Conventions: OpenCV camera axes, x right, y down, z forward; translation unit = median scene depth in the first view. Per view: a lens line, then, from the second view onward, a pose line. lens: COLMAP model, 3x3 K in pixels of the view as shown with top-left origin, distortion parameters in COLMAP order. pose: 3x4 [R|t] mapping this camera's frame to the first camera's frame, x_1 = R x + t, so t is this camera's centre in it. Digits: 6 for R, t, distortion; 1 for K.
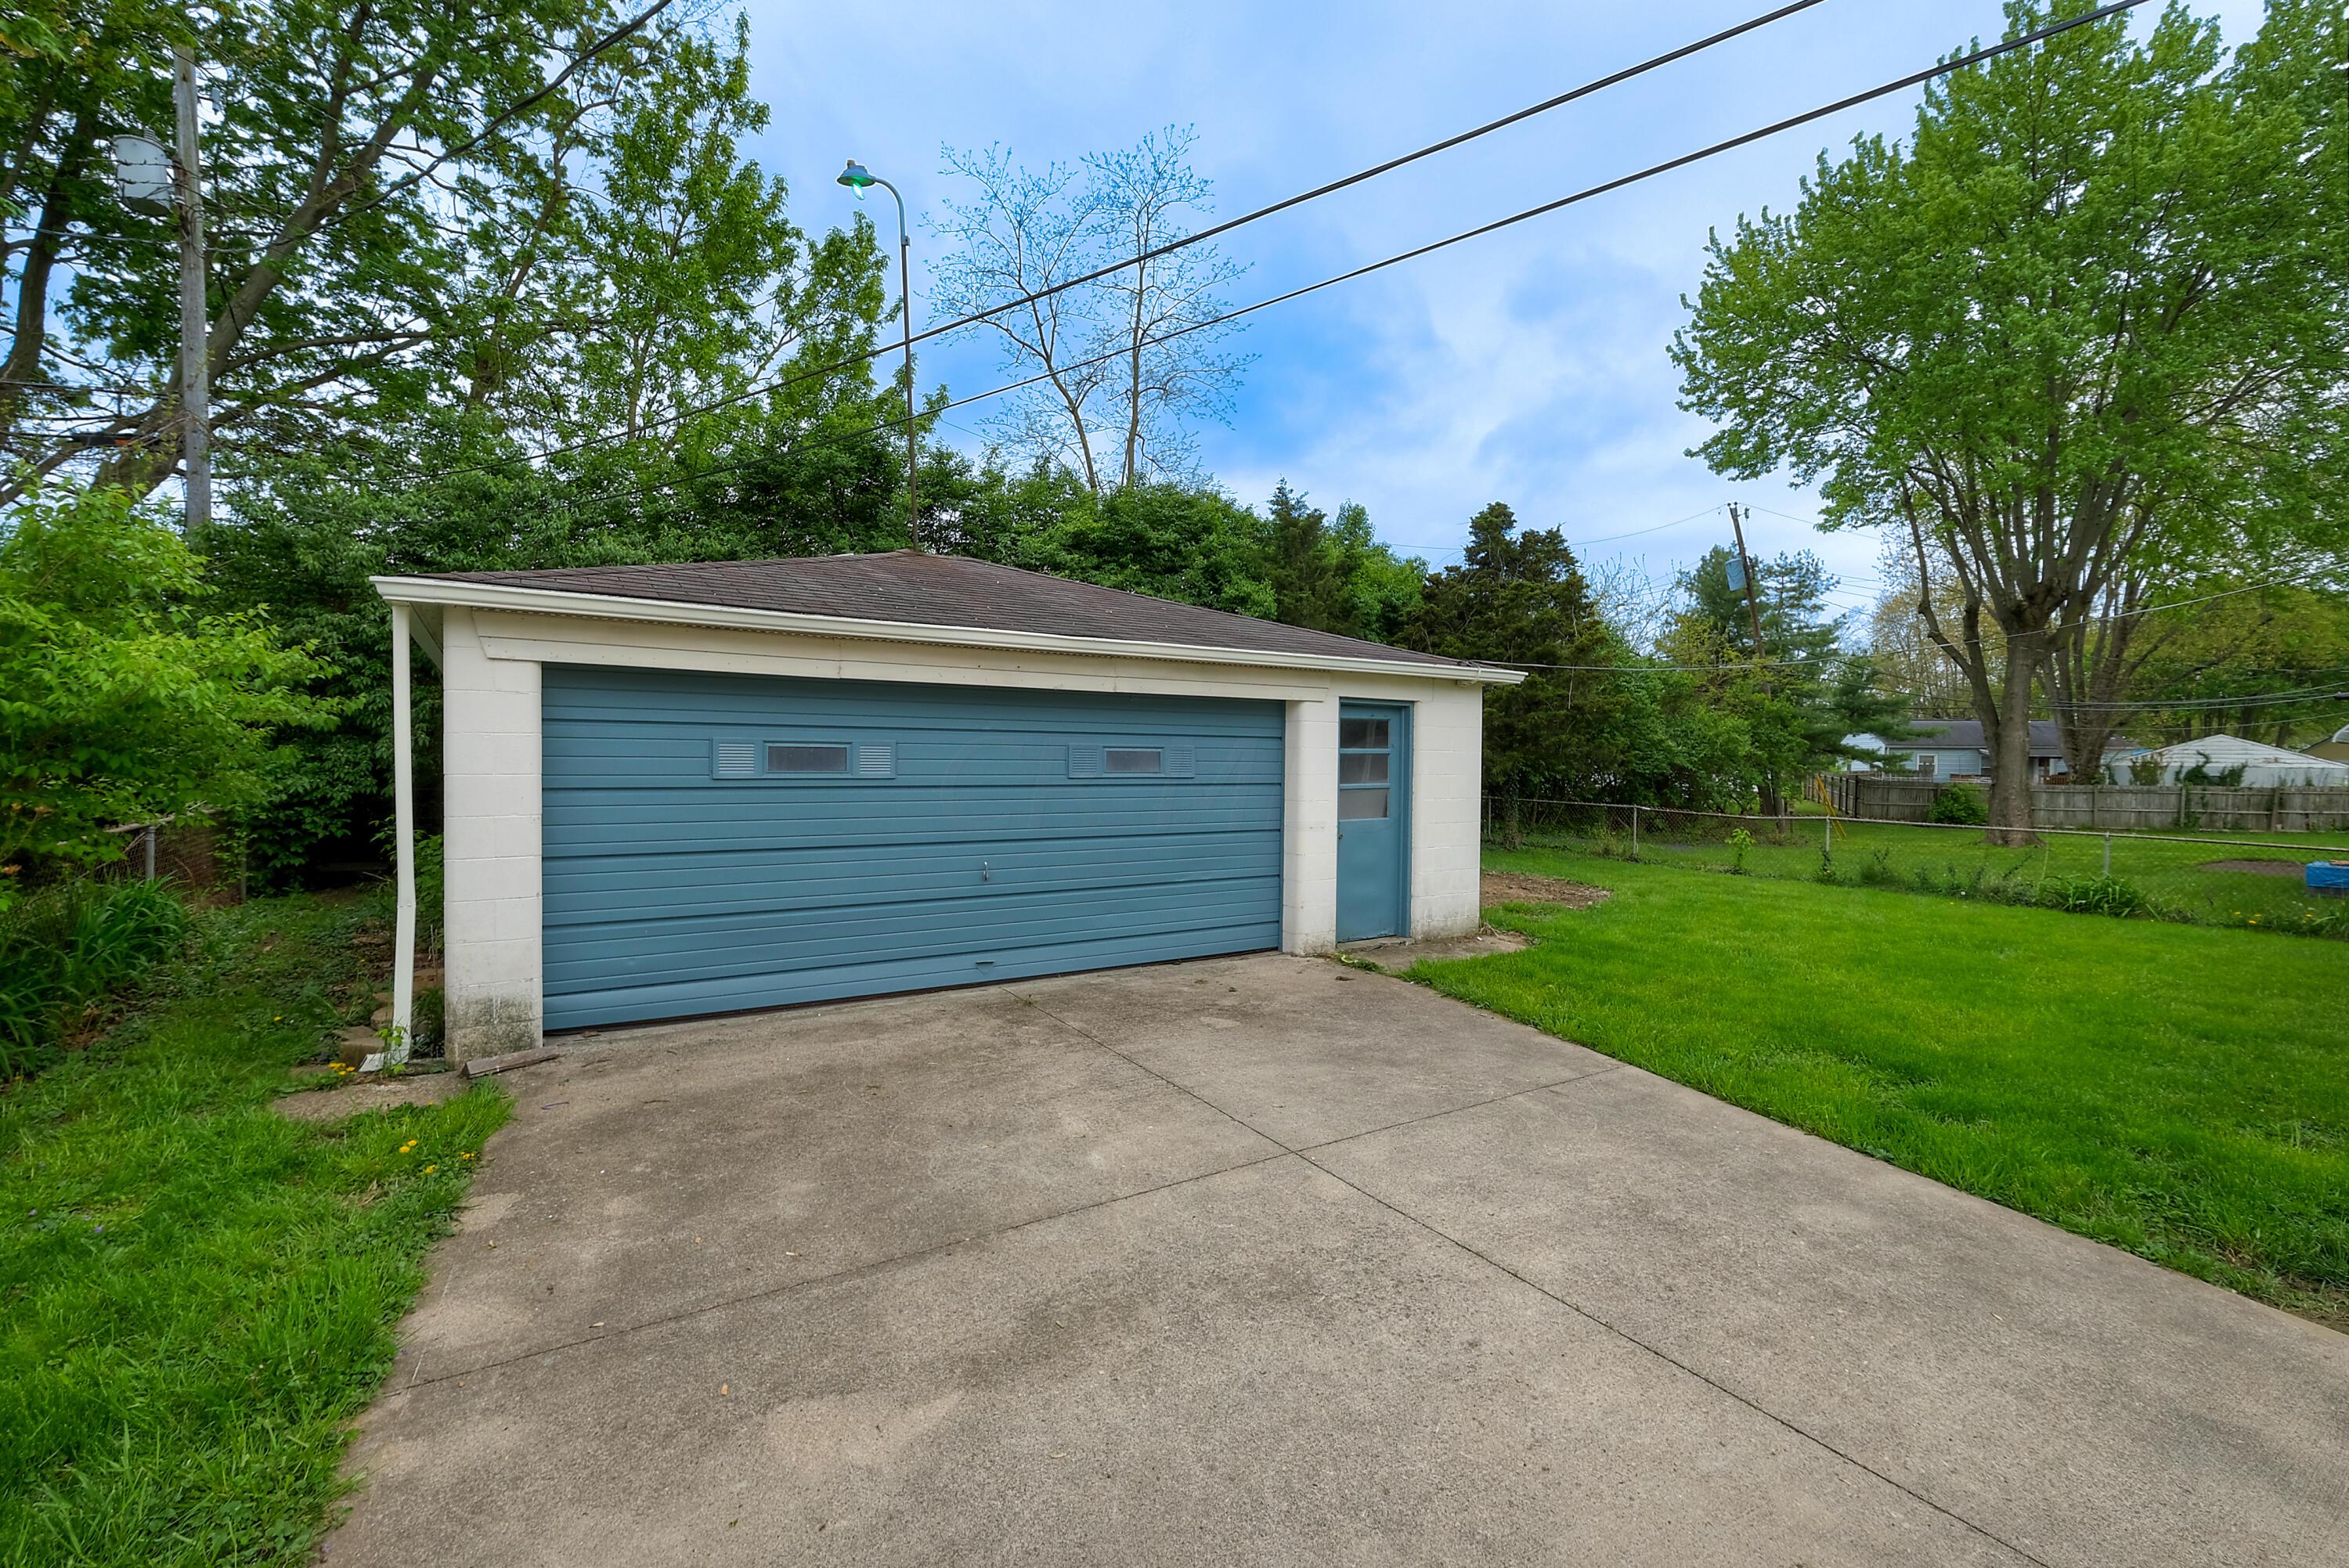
lens RADIAL K [[1031.5, 0, 1174.5], [0, 1031.5, 784.0], [0, 0, 1]] dist [-0.001423, -0.000161]
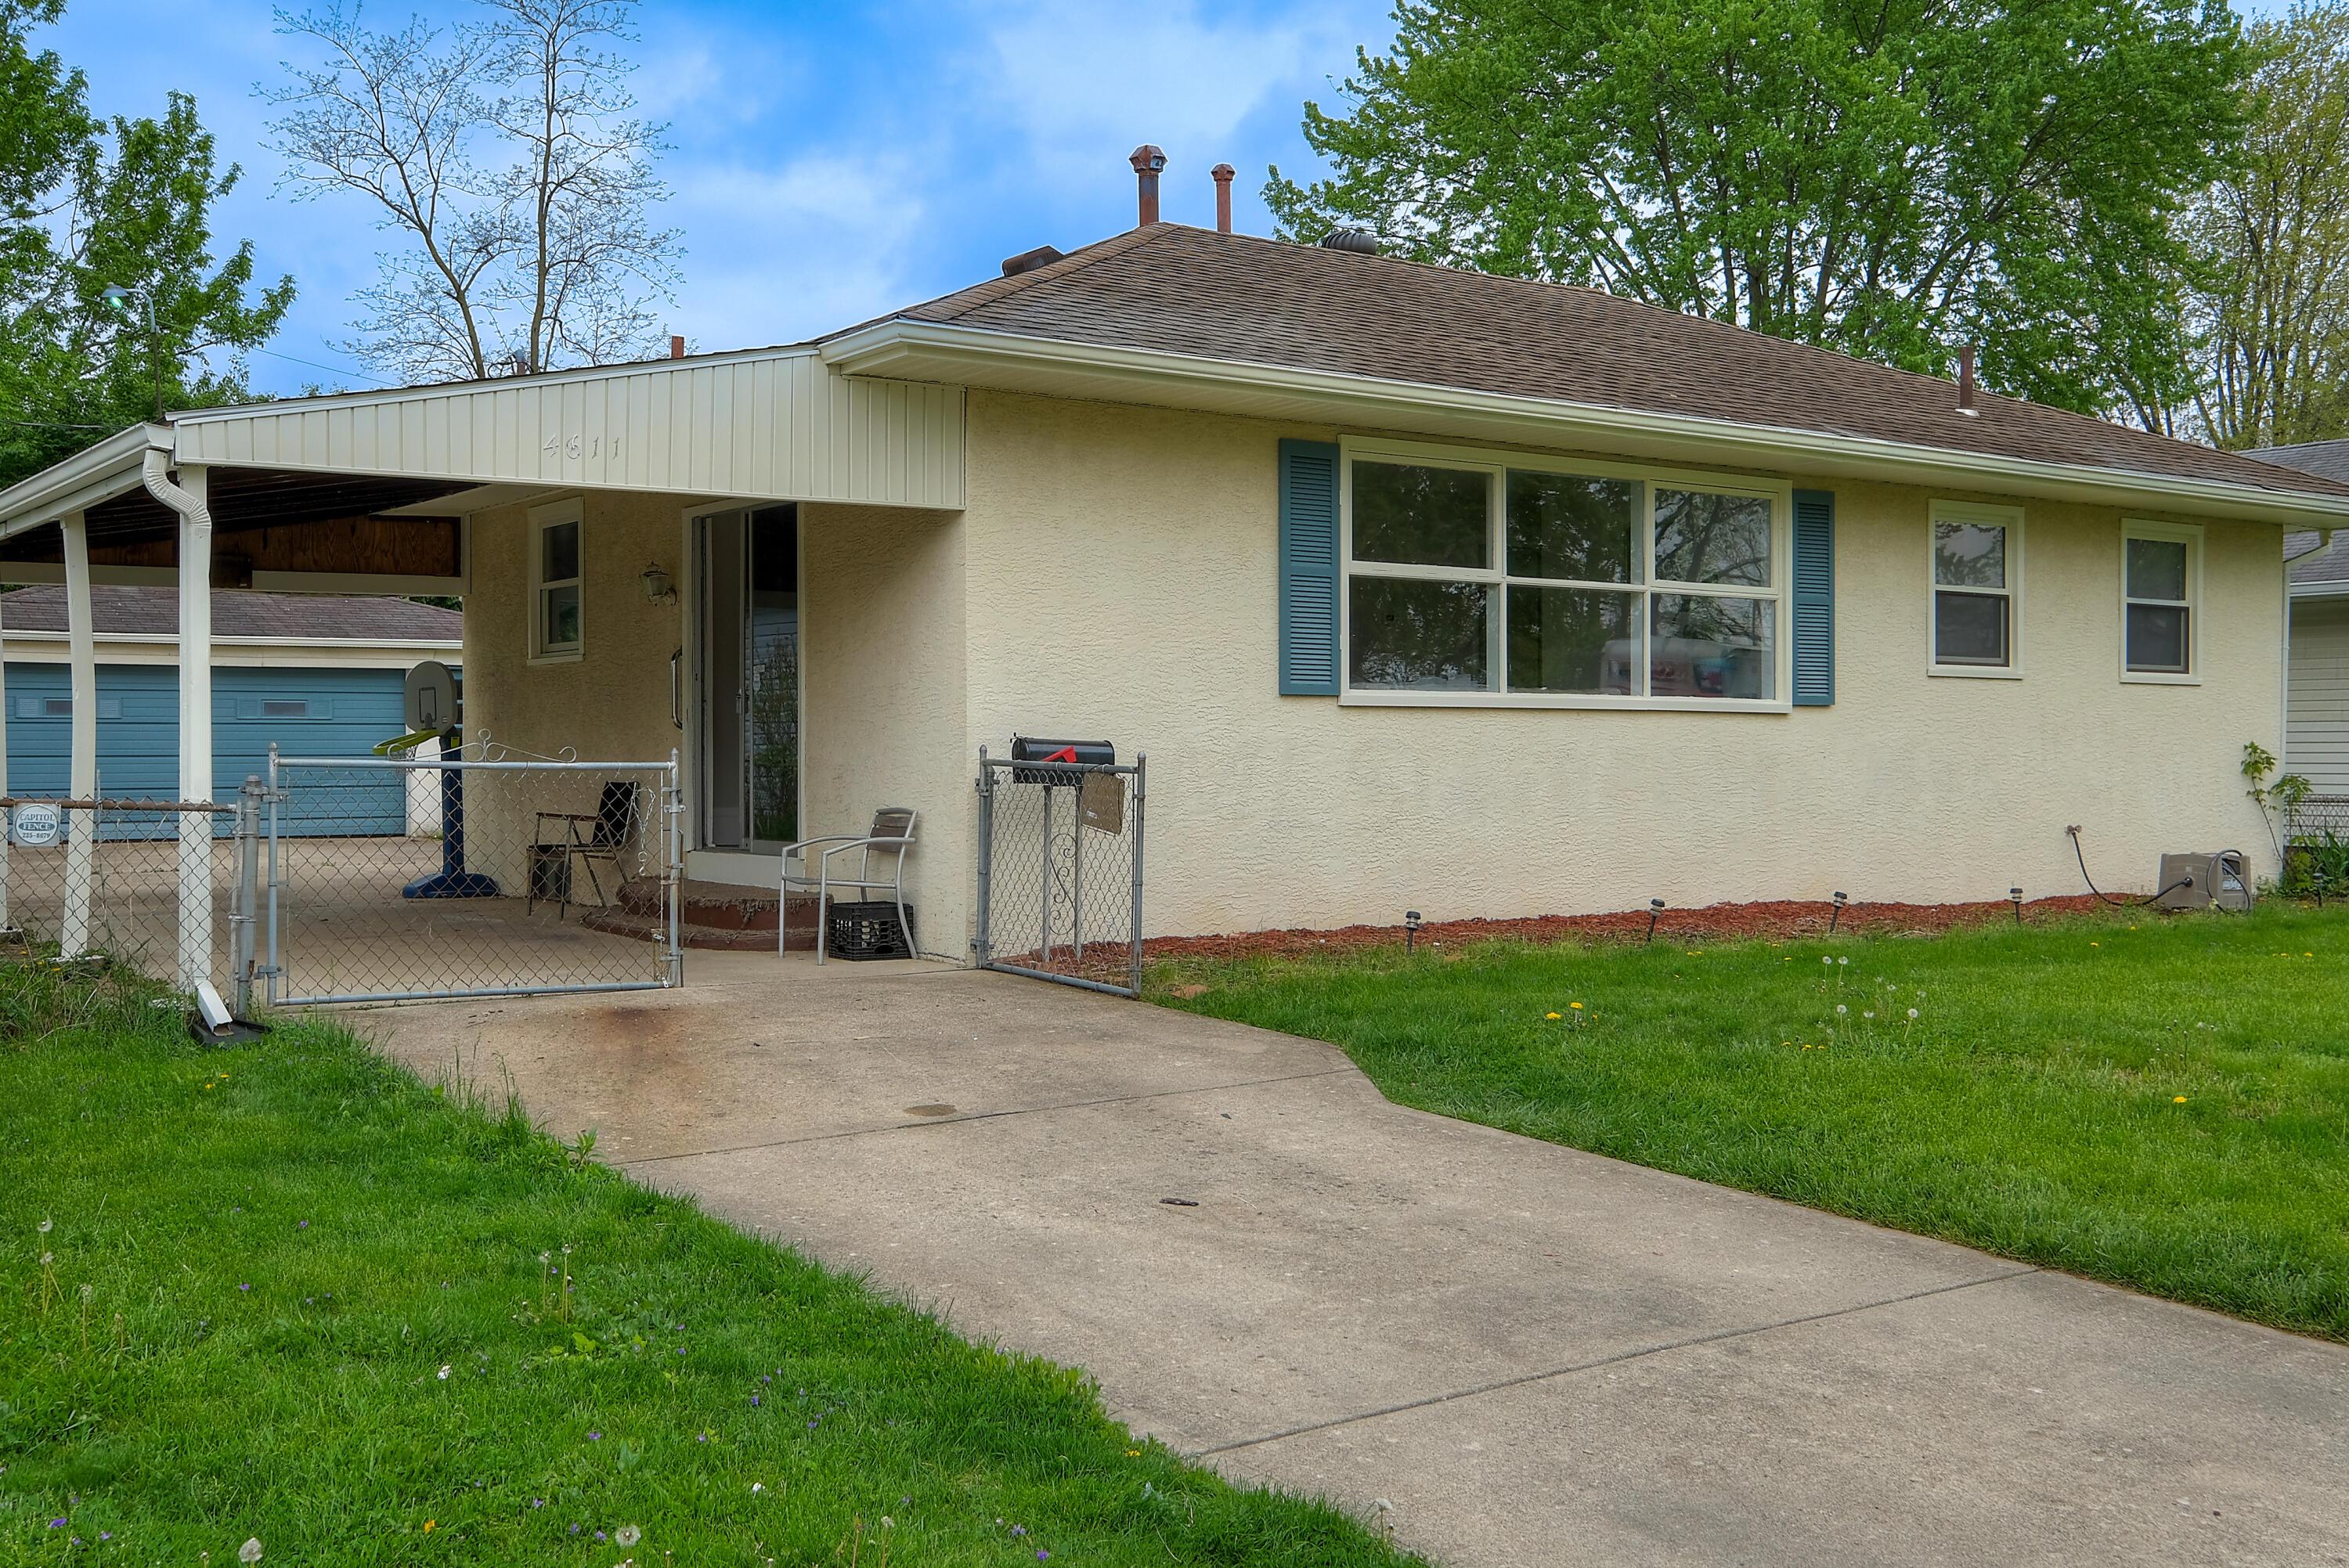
lens RADIAL K [[2342.3, 0, 1174.5], [0, 2342.3, 784.0], [0, 0, 1]] dist [0.007632, 0.001021]
pose [[0.998778, -0.016286, 0.046662, 0.394350], [0.016777, 0.999808, -0.010144, 0.052131], [-0.046488, 0.010915, 0.998859, -0.914016]]
